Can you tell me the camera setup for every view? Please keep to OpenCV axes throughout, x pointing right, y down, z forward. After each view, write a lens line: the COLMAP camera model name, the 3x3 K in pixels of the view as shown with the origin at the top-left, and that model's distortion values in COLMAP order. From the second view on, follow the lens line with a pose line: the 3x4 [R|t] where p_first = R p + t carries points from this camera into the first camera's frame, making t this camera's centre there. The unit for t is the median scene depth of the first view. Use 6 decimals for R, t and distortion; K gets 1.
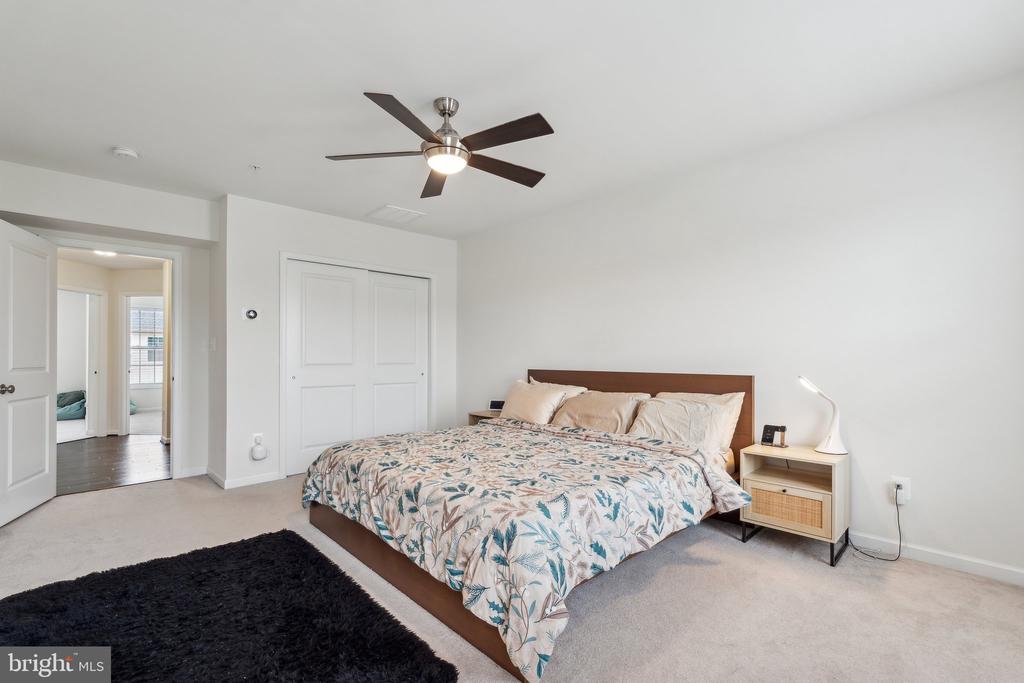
lens RADIAL K [[471.1, 0, 484.5], [0, 471.1, 357.3], [0, 0, 1]] dist [-0.001752, -0.000159]
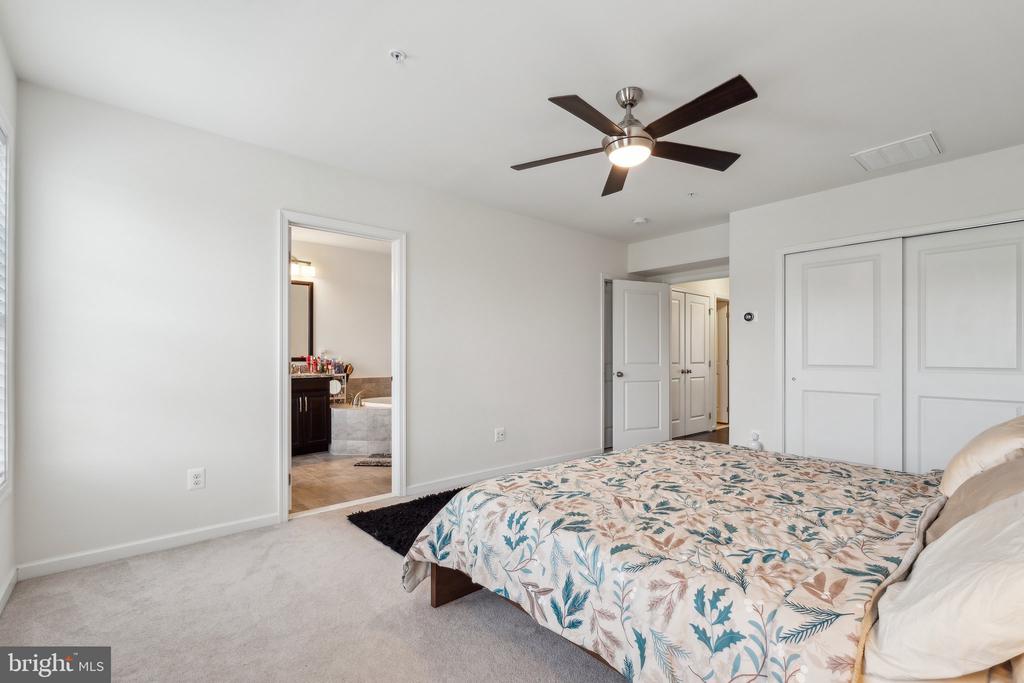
lens RADIAL K [[447.2, 0, 514.9], [0, 447.2, 355.2], [0, 0, 1]] dist [-0.001130, -0.000085]
pose [[-0.009448, -0.004732, -0.999944, 0.857375], [-0.001096, 0.999988, -0.004722, -0.000079], [0.999955, 0.001051, -0.009453, 0.802346]]
